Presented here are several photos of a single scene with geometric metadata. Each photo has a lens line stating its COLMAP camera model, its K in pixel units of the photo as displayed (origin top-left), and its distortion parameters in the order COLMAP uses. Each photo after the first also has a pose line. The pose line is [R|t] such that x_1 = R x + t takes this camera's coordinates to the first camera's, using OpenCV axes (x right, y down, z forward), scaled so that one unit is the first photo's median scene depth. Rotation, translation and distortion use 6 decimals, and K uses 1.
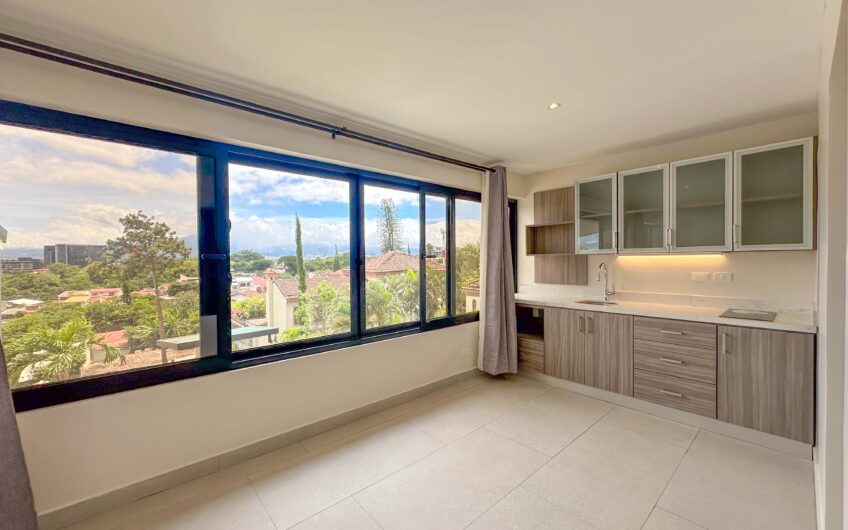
lens RADIAL K [[338.7, 0, 423.3], [0, 338.7, 265.0], [0, 0, 1]] dist [-0.000751, -0.000001]
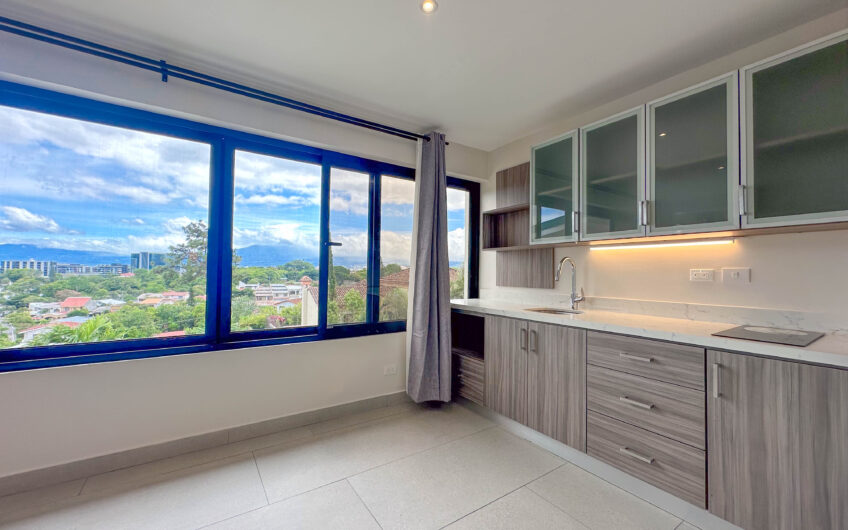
lens RADIAL K [[338.7, 0, 423.3], [0, 338.7, 265.0], [0, 0, 1]] dist [-0.000751, -0.000001]
pose [[0.990972, 0.020156, -0.132545, 0.332664], [-0.025239, 0.999005, -0.036779, 0.047182], [0.131671, 0.039793, 0.990494, 0.248851]]
